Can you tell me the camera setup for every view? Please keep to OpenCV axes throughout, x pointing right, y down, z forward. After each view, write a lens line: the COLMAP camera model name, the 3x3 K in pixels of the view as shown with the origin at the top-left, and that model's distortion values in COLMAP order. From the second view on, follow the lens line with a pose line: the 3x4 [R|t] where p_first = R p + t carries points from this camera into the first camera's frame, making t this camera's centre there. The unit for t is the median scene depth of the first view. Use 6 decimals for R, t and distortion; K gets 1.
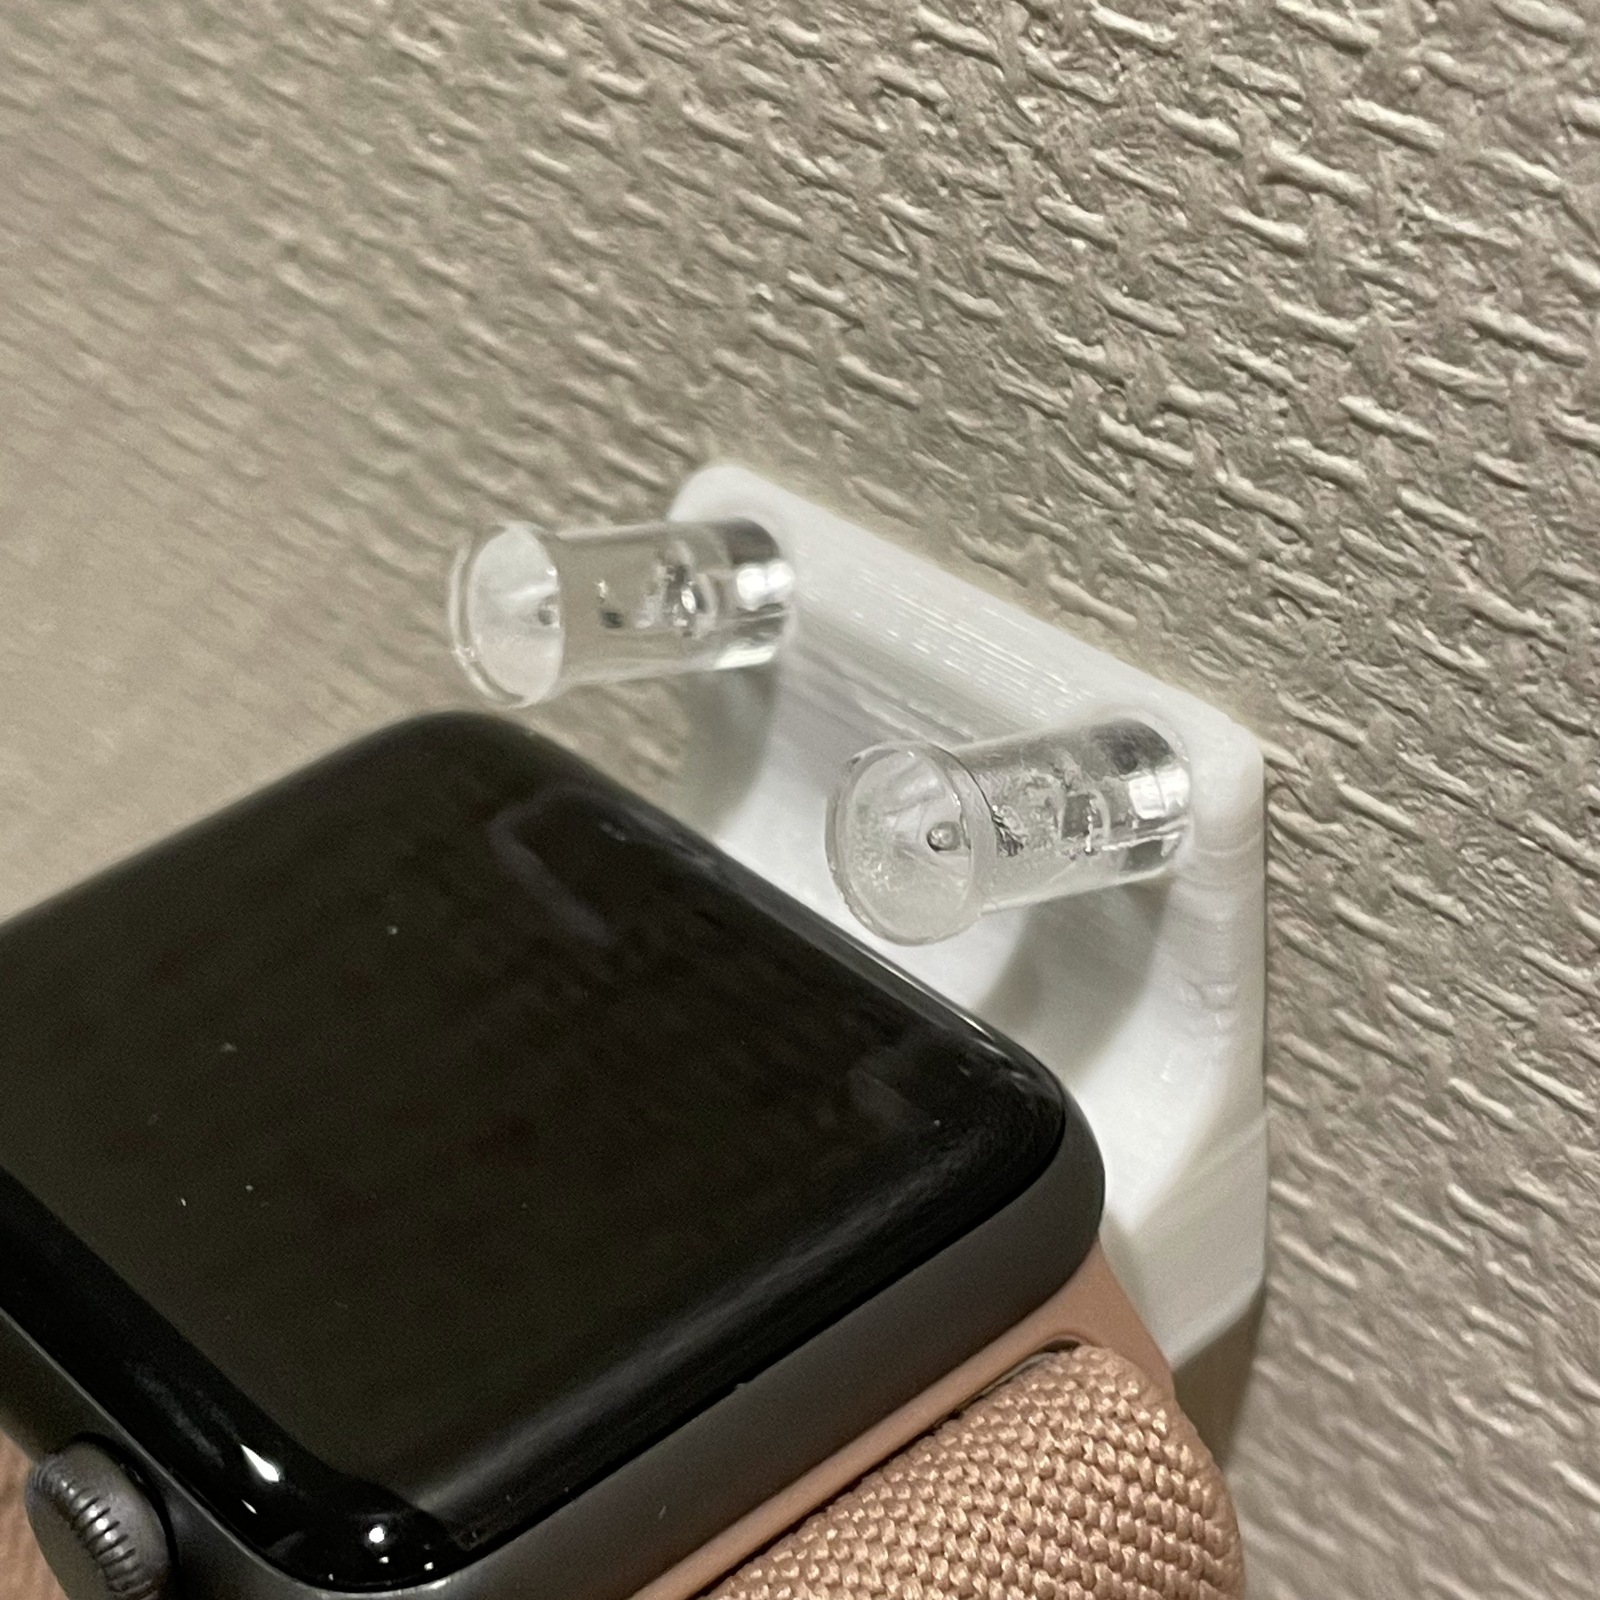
lens RADIAL K [[3586.8, 0, 807.9], [0, 3586.8, 802.3], [0, 0, 1]] dist [0.109768, 0.000000]
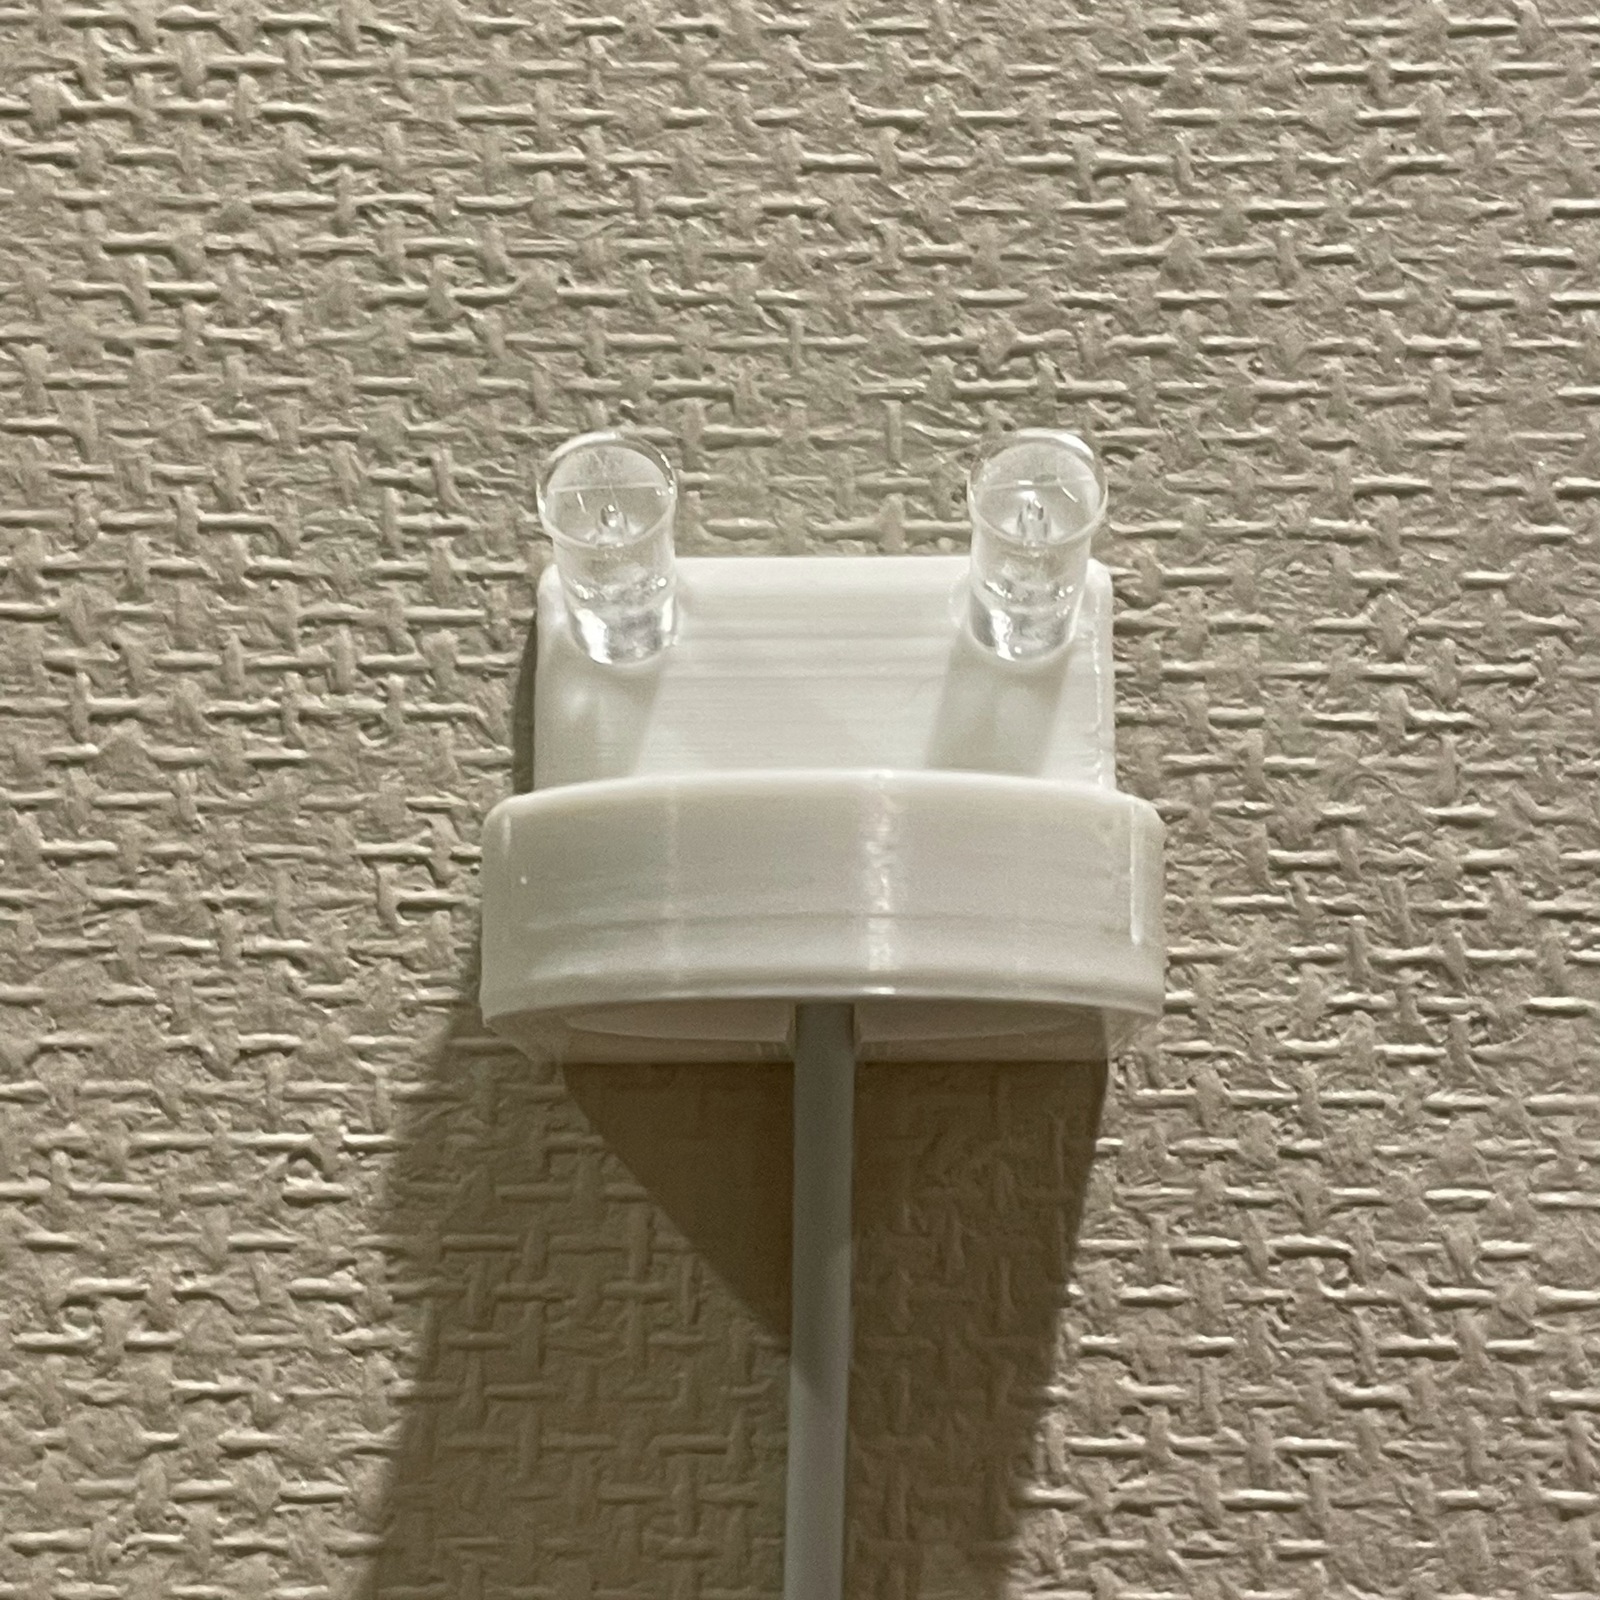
lens RADIAL K [[3473.7, 0, 801.9], [0, 3473.7, 810.4], [0, 0, 1]] dist [0.120828, 0.000000]
pose [[0.674412, 0.181785, 0.715627, -1.019328], [0.395089, 0.729941, -0.557755, 0.851928], [-0.623757, 0.658893, 0.420460, 0.535845]]
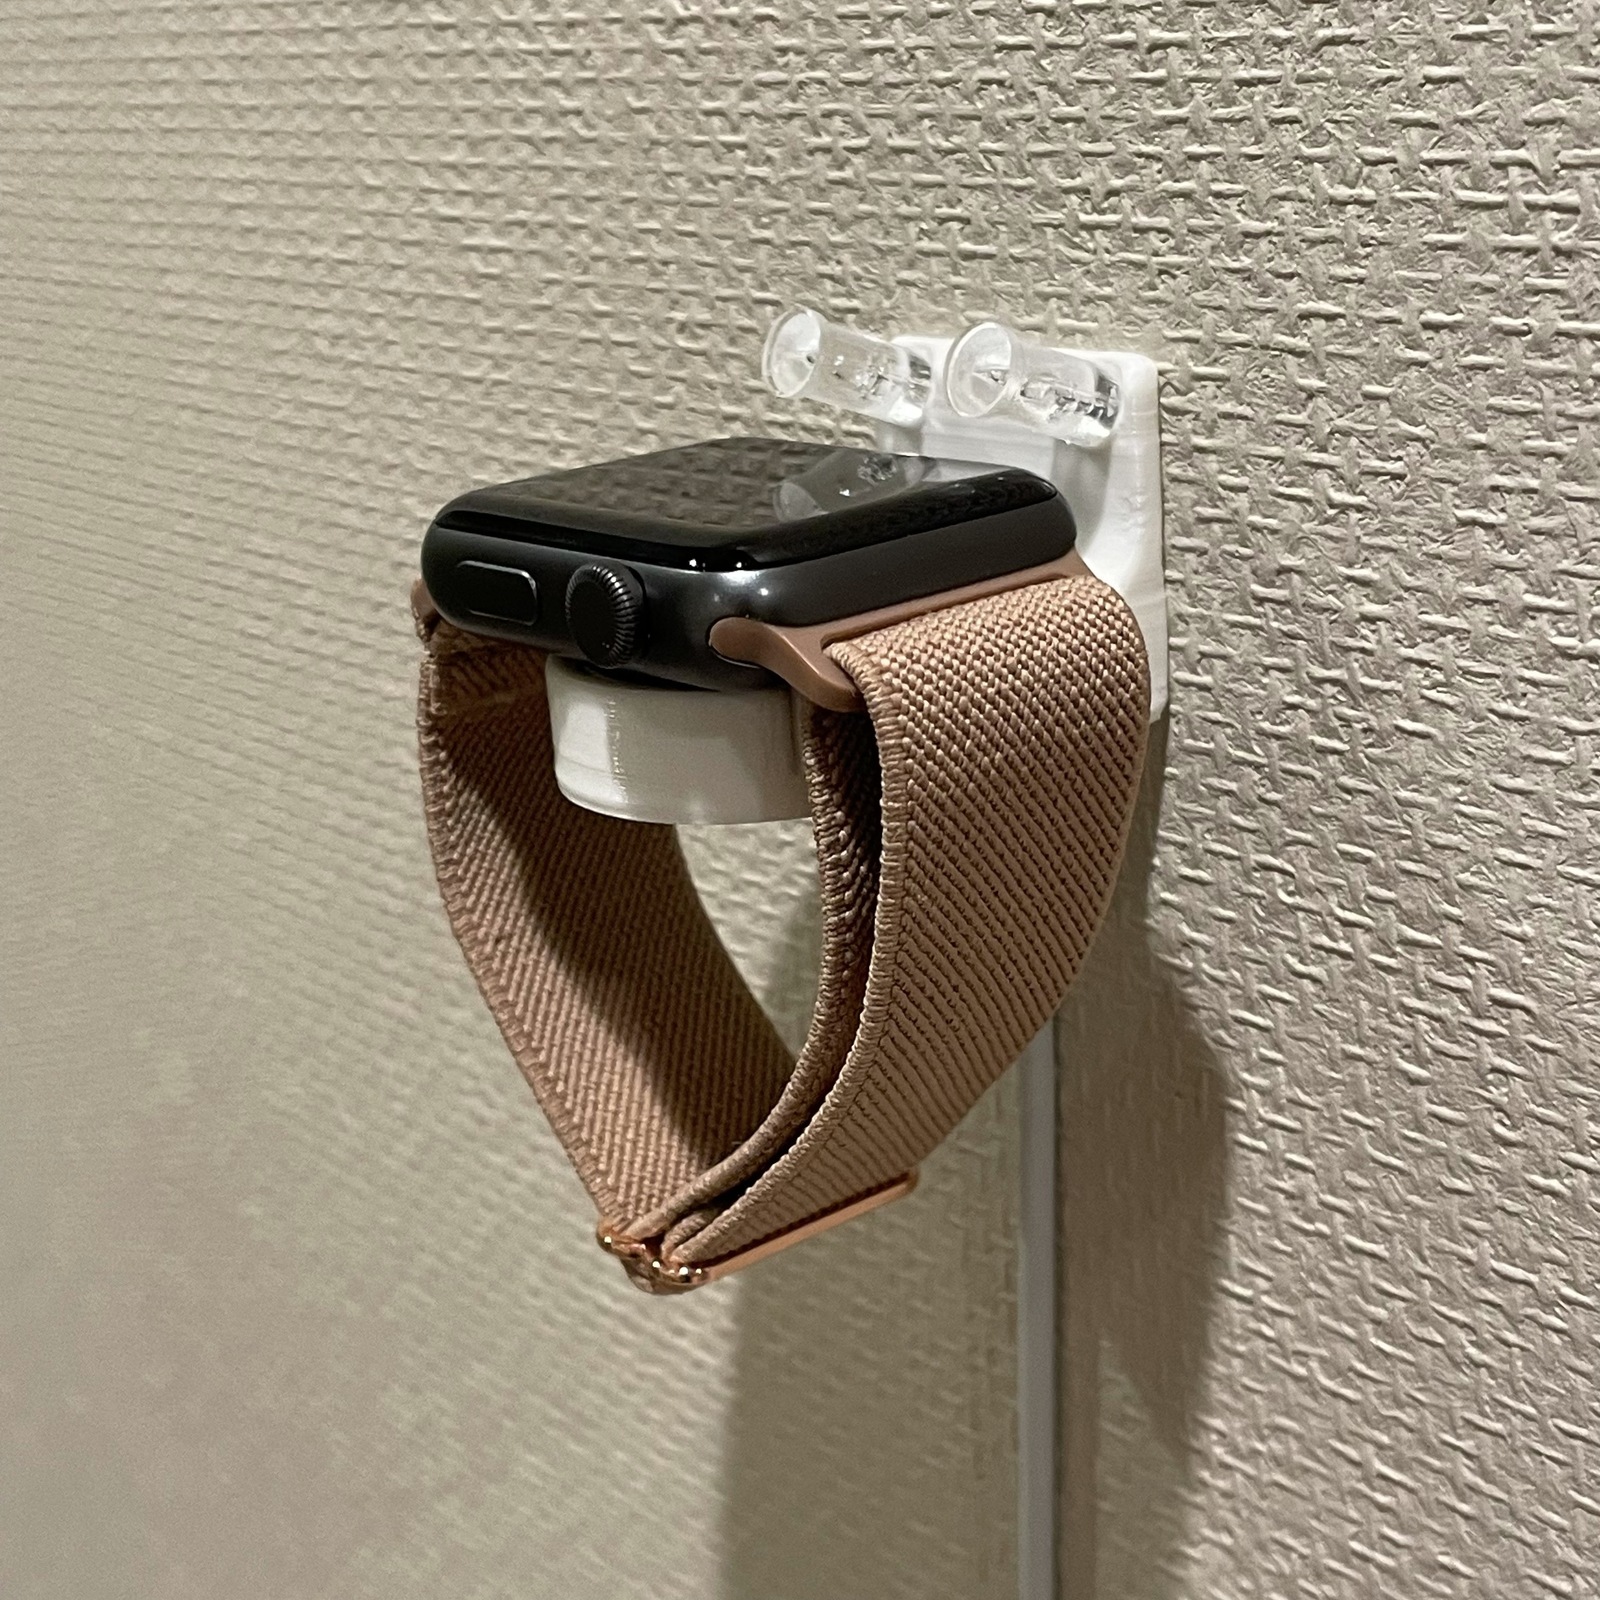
lens RADIAL K [[2917.7, 0, 791.7], [0, 2917.7, 809.3], [0, 0, 1]] dist [0.094192, 0.000000]
pose [[0.997142, 0.025848, -0.070986, 0.044549], [-0.048086, 0.941877, -0.332500, 0.811274], [0.058266, 0.334963, 0.940428, -0.518476]]
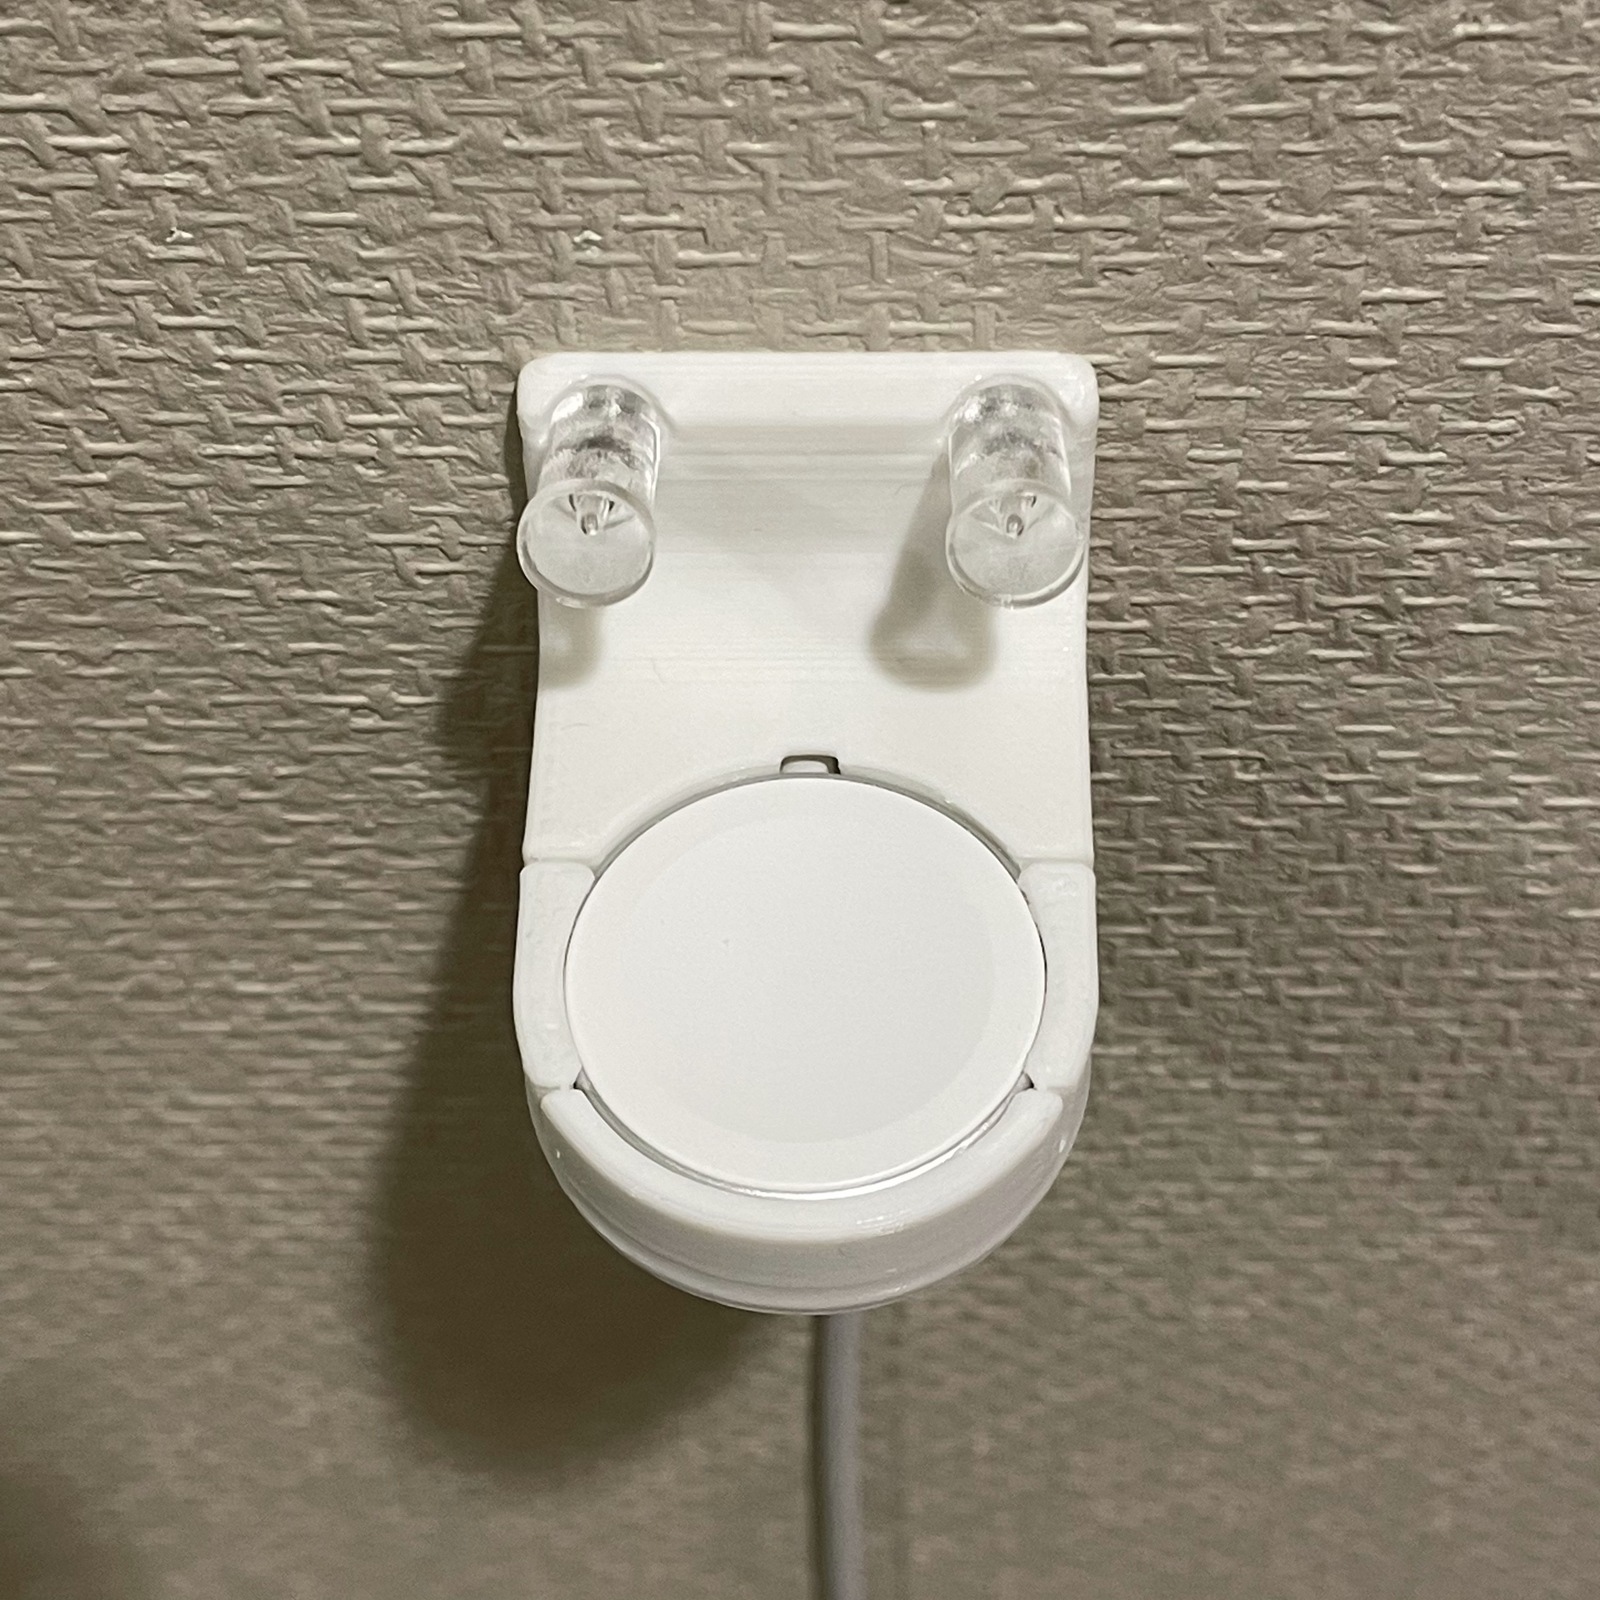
lens RADIAL K [[3473.7, 0, 798.3], [0, 3473.7, 798.6], [0, 0, 1]] dist [0.120828, 0.000000]
pose [[0.684497, -0.565755, 0.459766, -0.738090], [0.405550, 0.819582, 0.404739, -0.510087], [-0.605800, -0.090584, 0.790444, -0.087019]]
